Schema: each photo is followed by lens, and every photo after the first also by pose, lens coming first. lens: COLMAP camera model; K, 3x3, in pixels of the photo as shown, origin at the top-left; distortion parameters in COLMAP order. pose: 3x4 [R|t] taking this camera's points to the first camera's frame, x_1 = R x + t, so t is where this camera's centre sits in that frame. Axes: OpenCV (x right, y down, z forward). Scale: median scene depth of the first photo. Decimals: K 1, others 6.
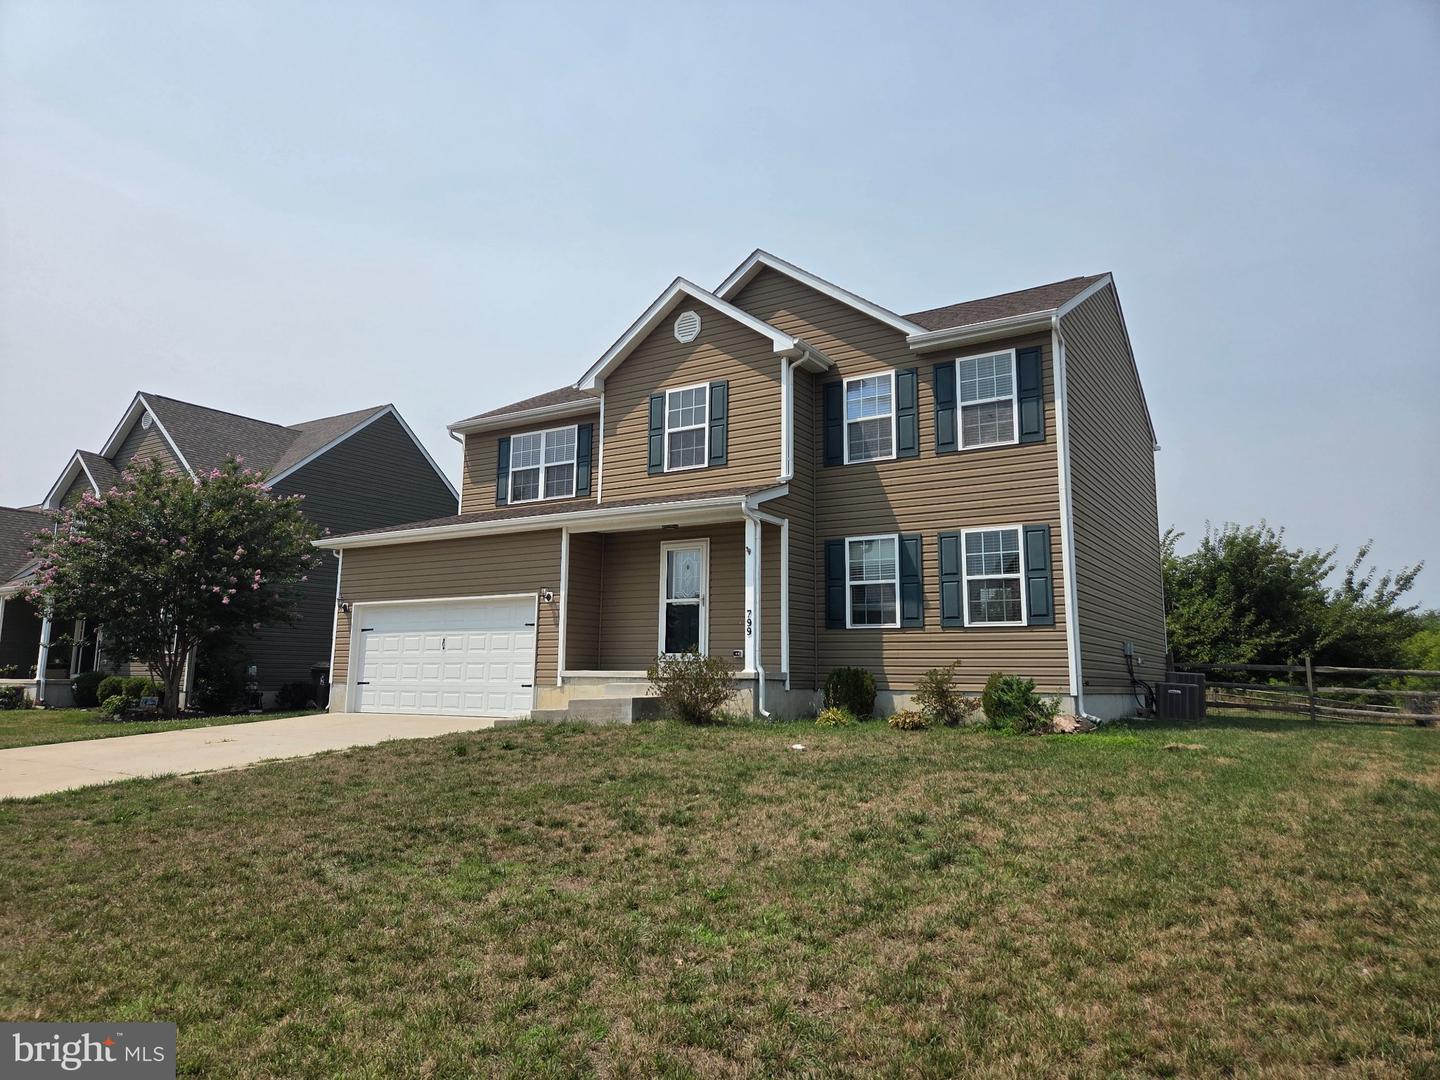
lens RADIAL K [[975.0, 0, 721.9], [0, 975.0, 537.7], [0, 0, 1]] dist [0.021096, -0.016202]
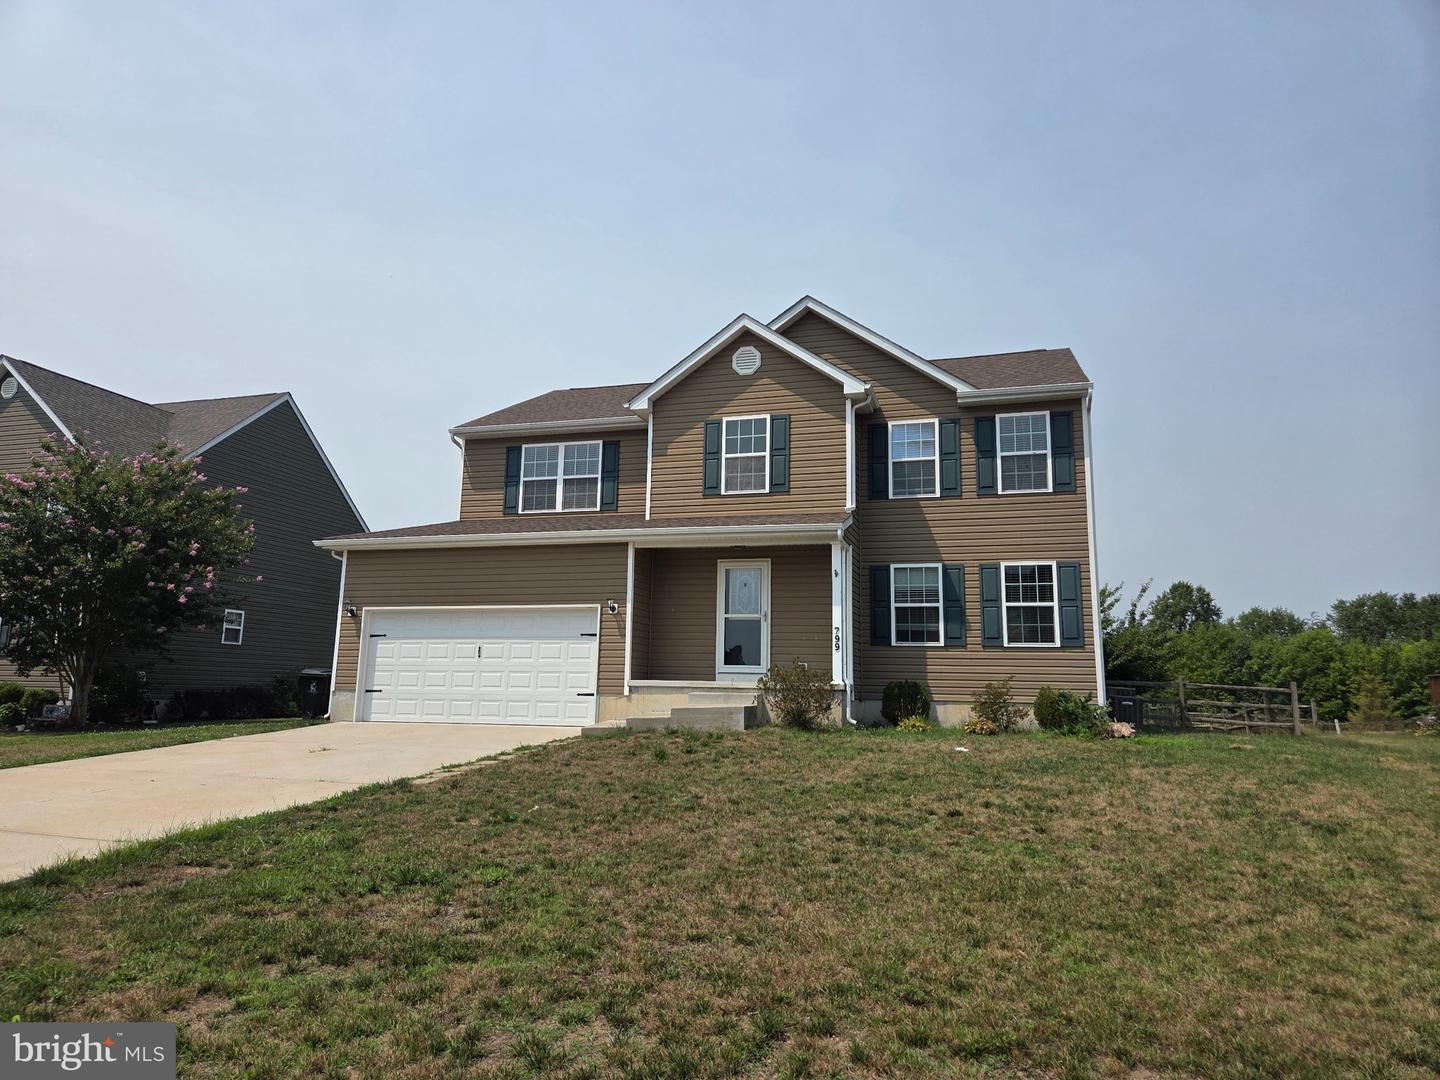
lens RADIAL K [[975.0, 0, 711.8], [0, 975.0, 538.4], [0, 0, 1]] dist [0.021096, -0.016202]
pose [[0.961354, 0.050281, 0.270685, -0.366435], [-0.047247, 0.998726, -0.017718, 0.000054], [-0.271232, 0.004245, 0.962505, -0.021289]]
